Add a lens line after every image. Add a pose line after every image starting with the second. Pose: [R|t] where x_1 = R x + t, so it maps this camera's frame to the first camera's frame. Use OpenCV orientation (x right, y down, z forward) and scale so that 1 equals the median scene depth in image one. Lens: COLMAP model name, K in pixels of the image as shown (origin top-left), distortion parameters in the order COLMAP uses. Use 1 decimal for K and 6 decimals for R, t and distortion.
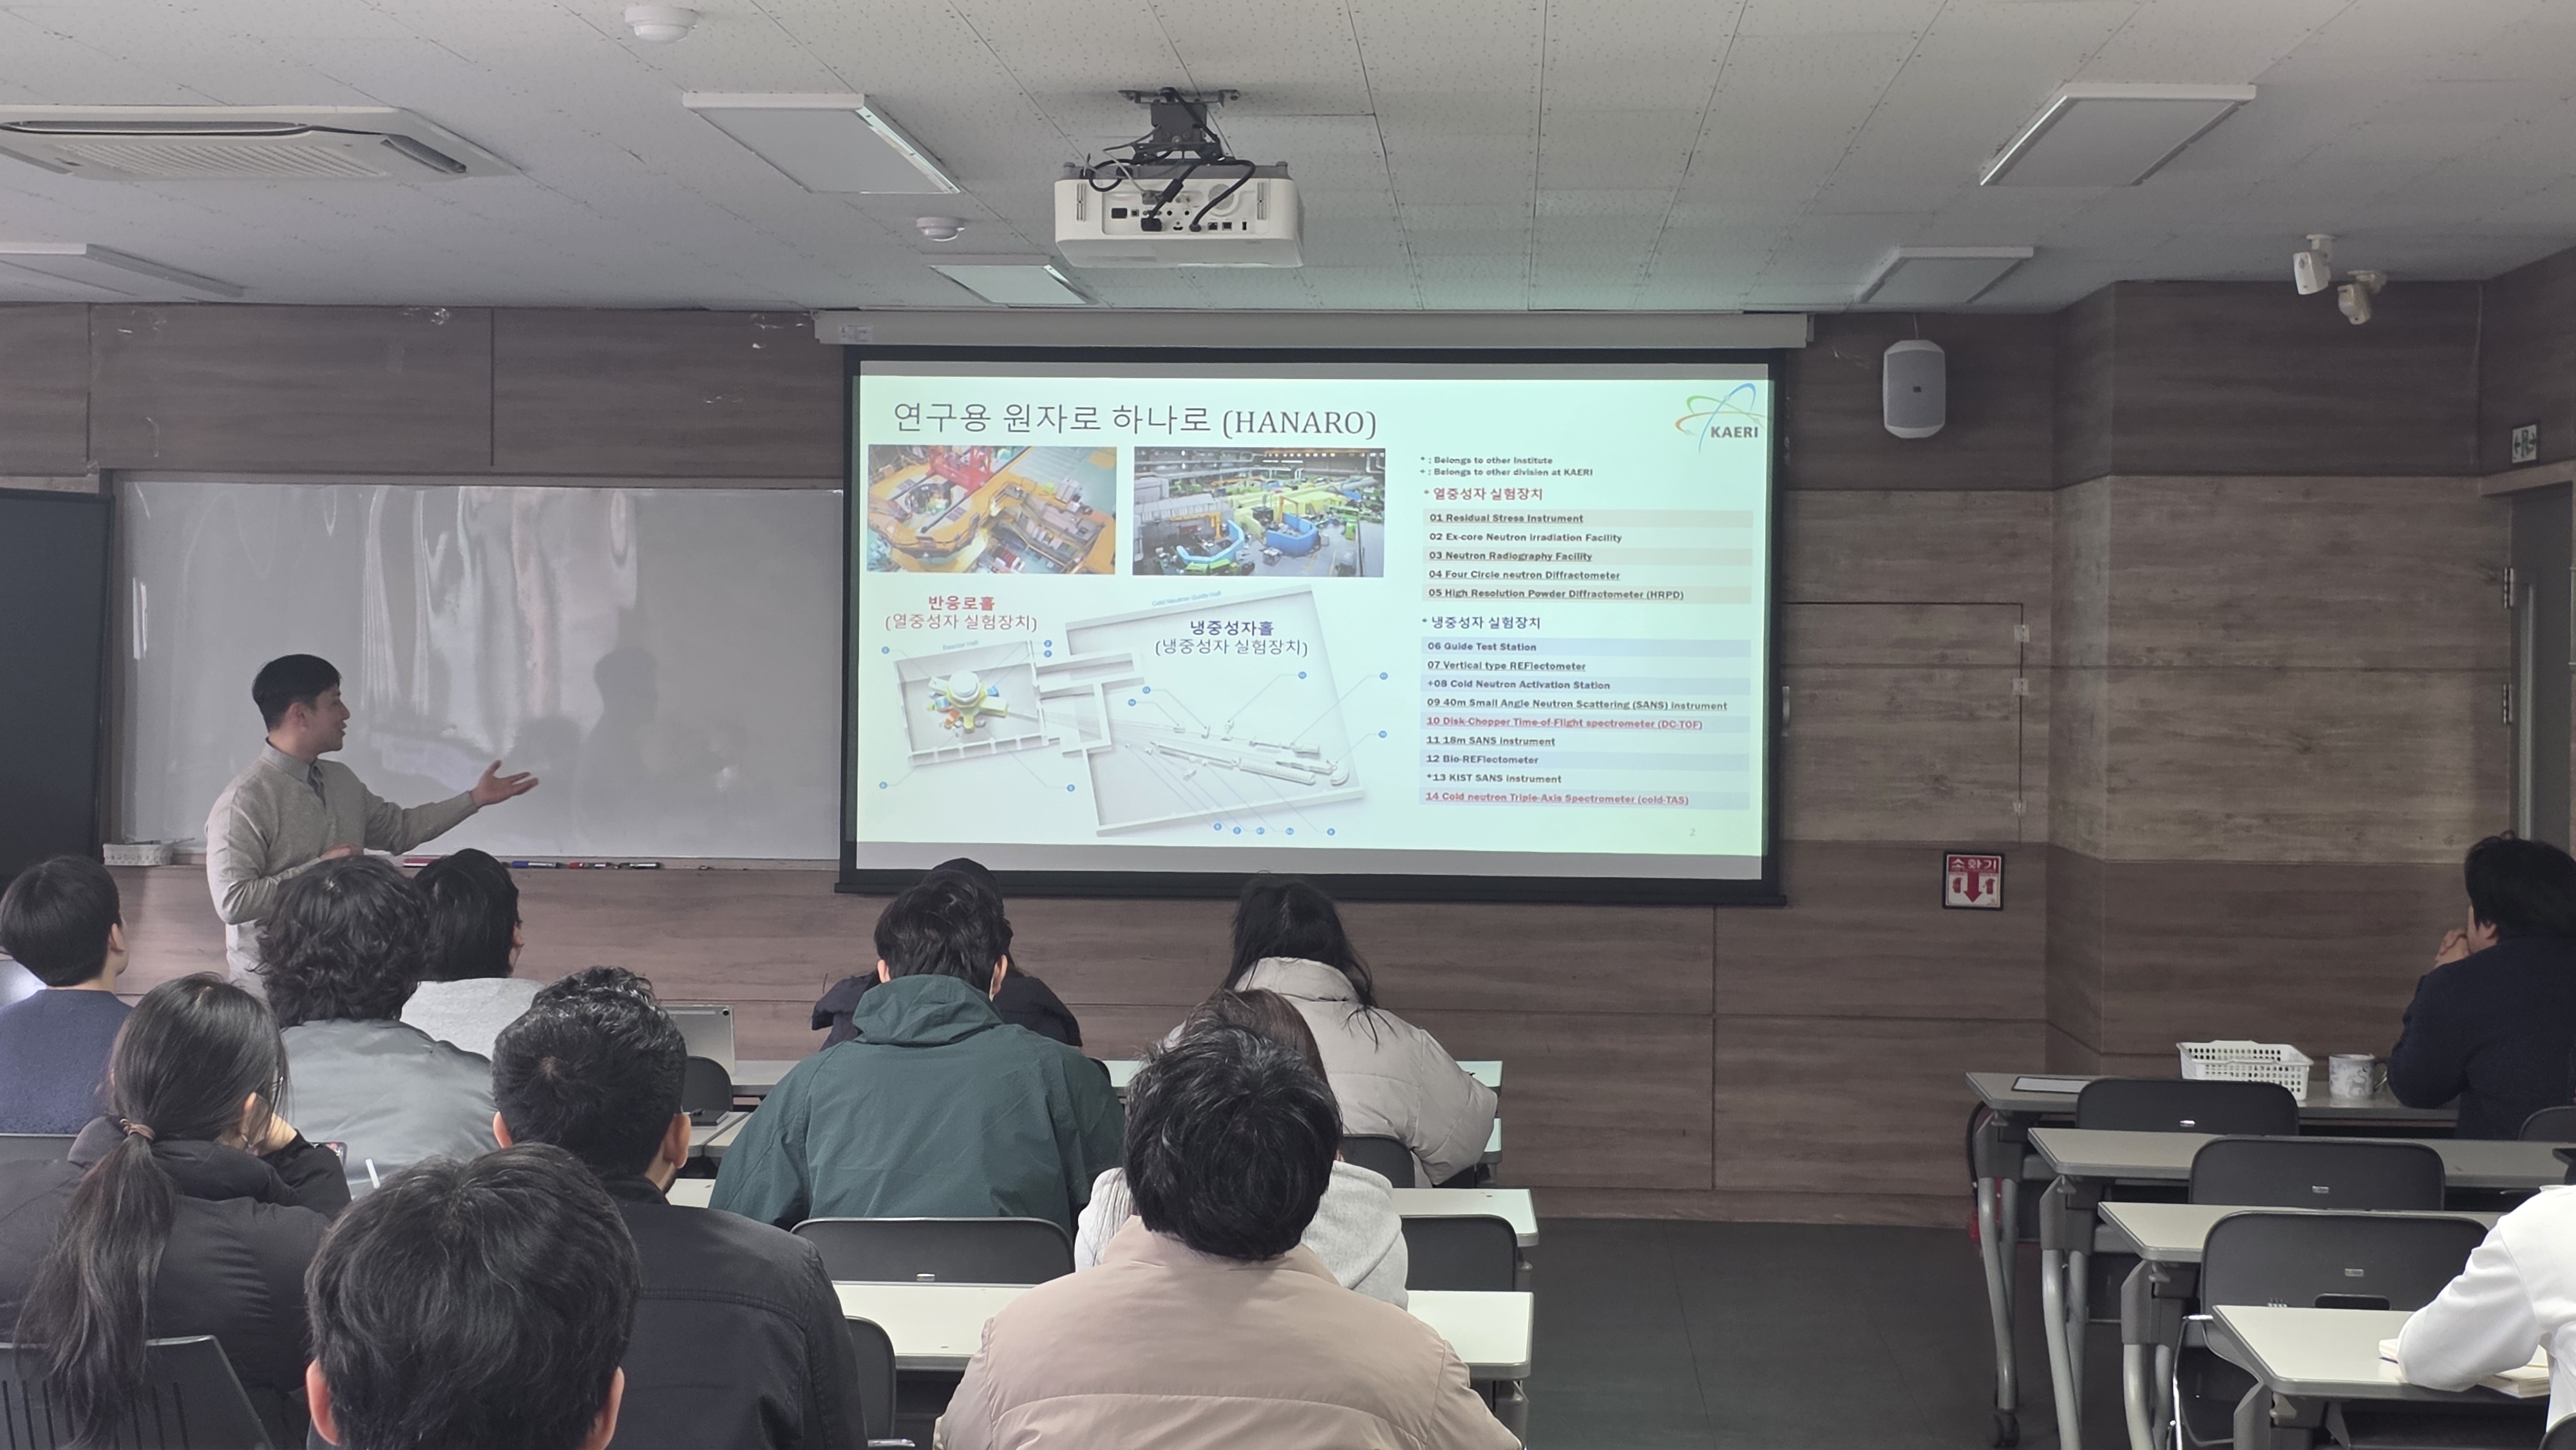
lens RADIAL K [[4142.9, 0, 1252.4], [0, 4142.9, 725.3], [0, 0, 1]] dist [0.260052, -0.958490]
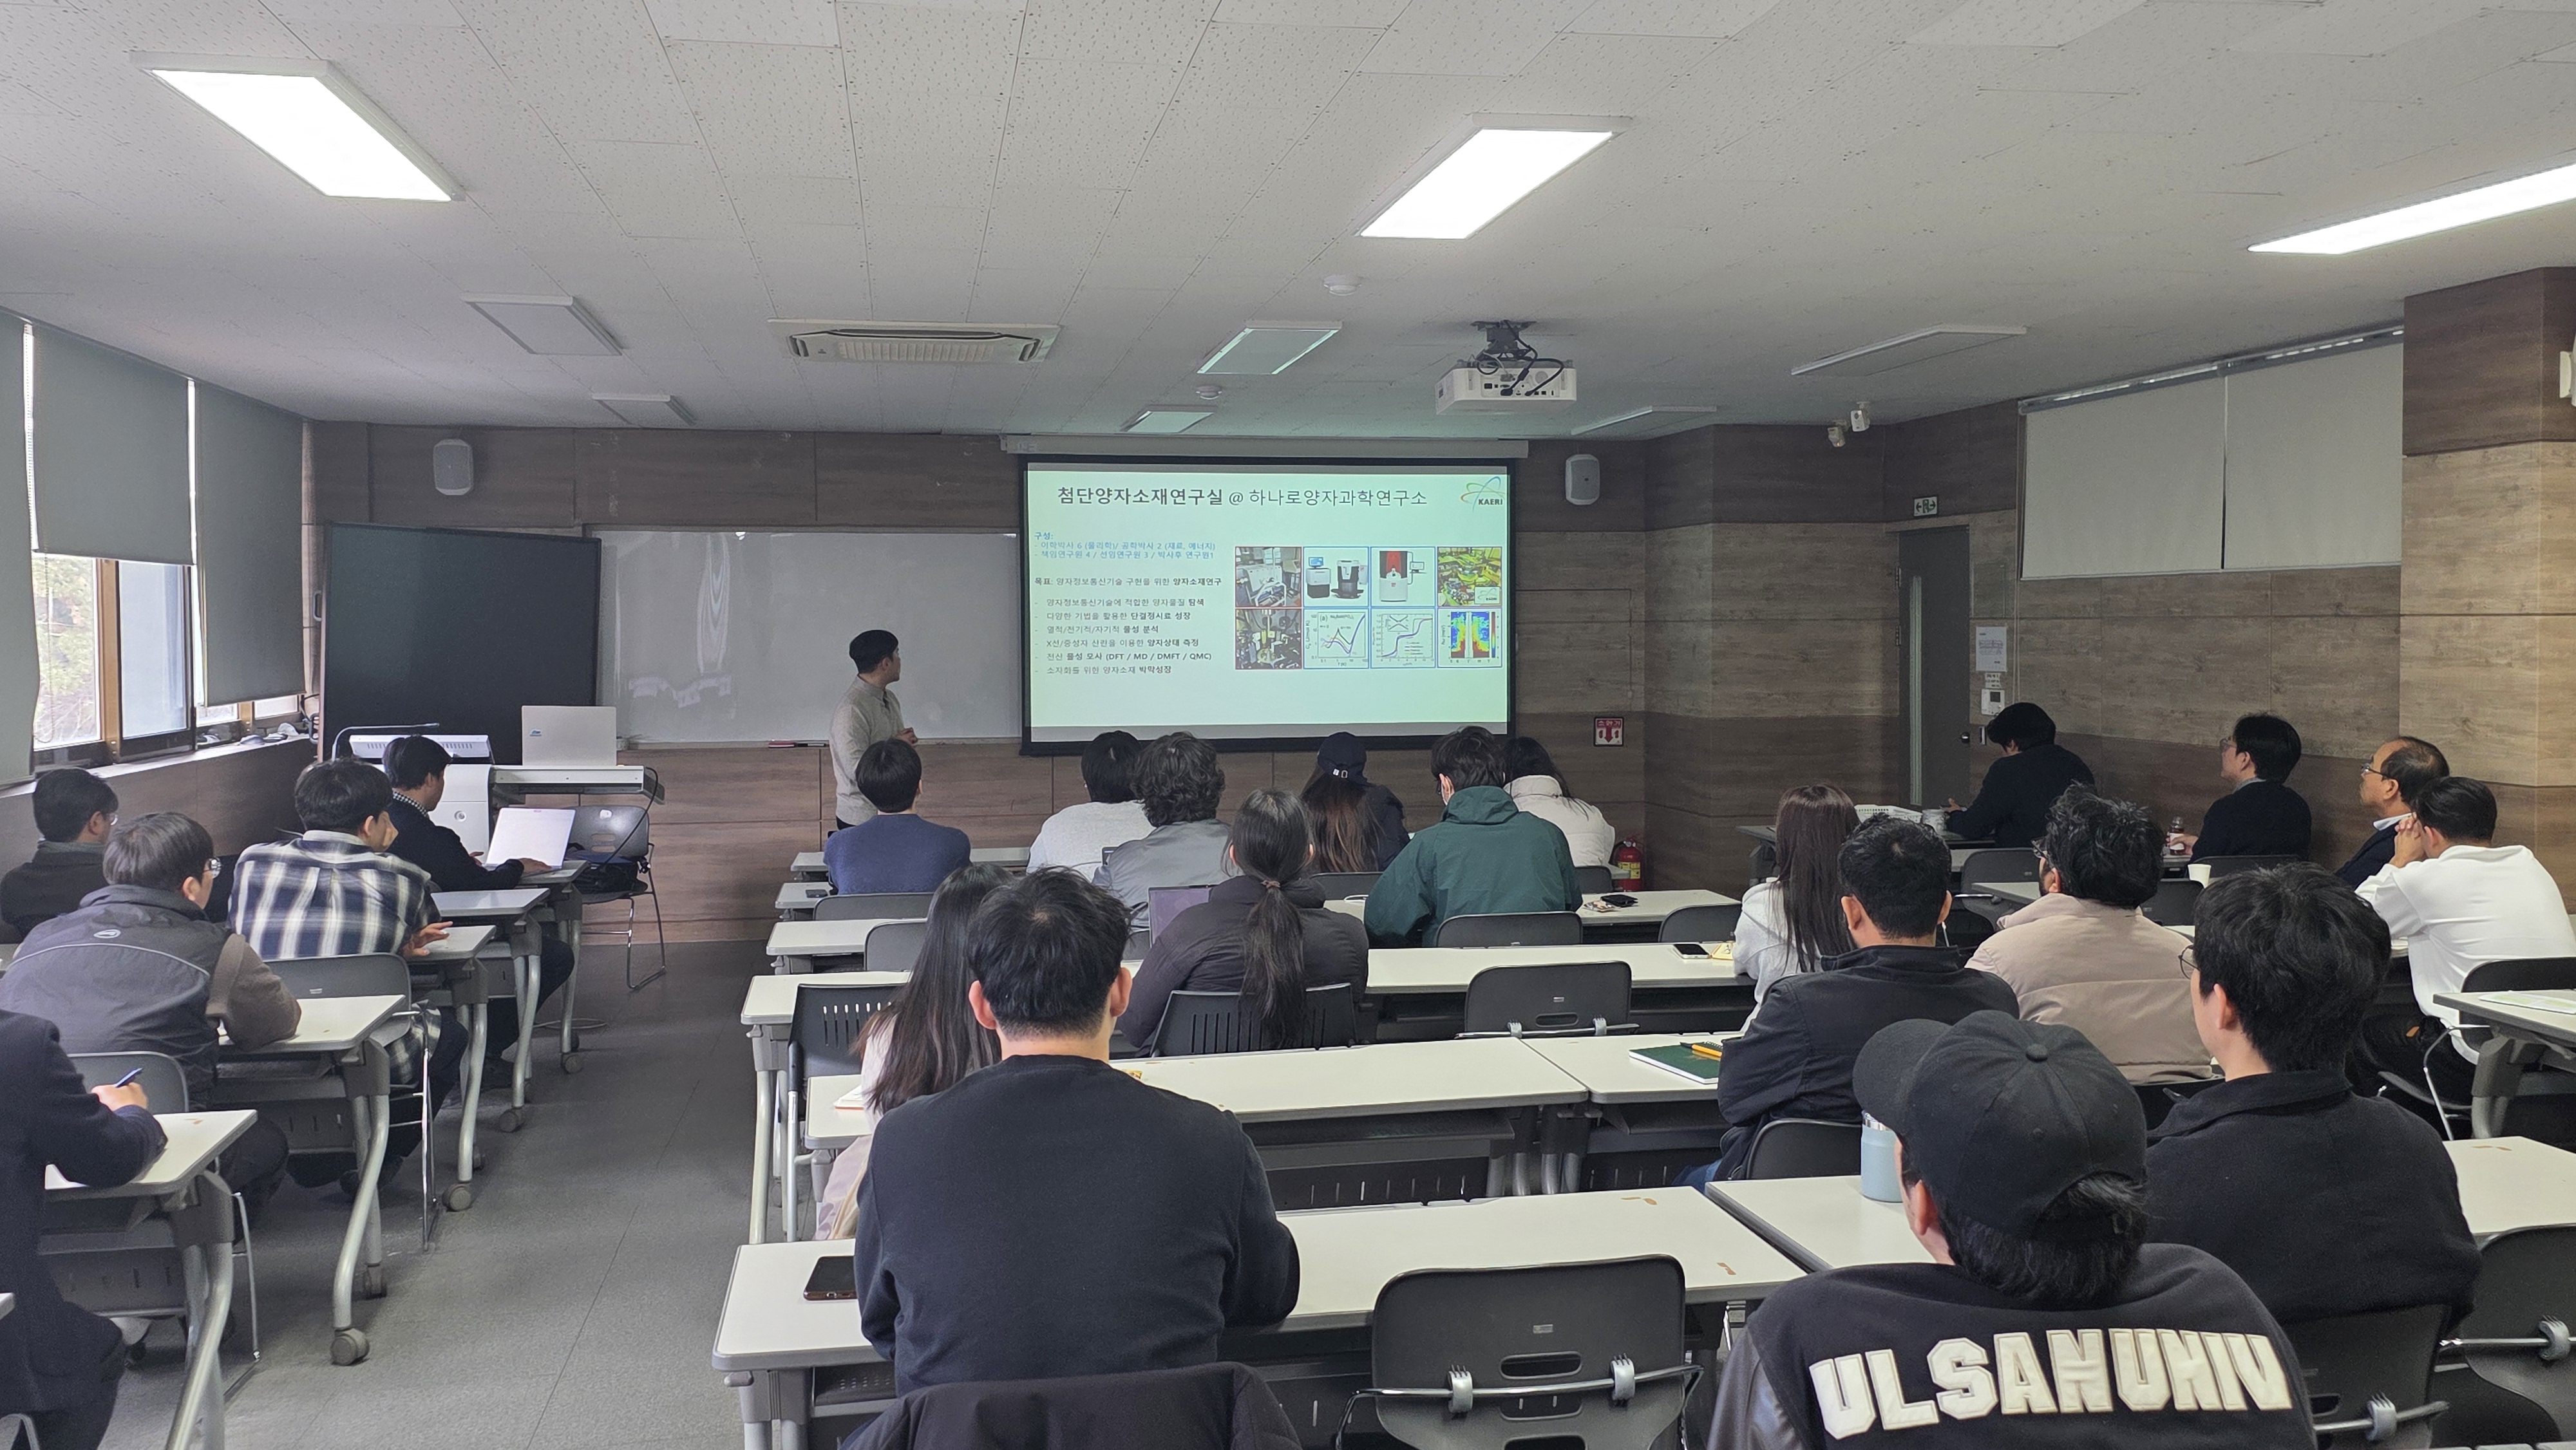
lens RADIAL K [[2255.0, 0, 1314.0], [0, 2255.0, 691.6], [0, 0, 1]] dist [0.225604, -0.552362]
pose [[0.969929, -0.021966, 0.242397, -0.220466], [0.018849, 0.999707, 0.015172, -0.000170], [-0.242659, -0.010147, 0.970059, 0.005524]]
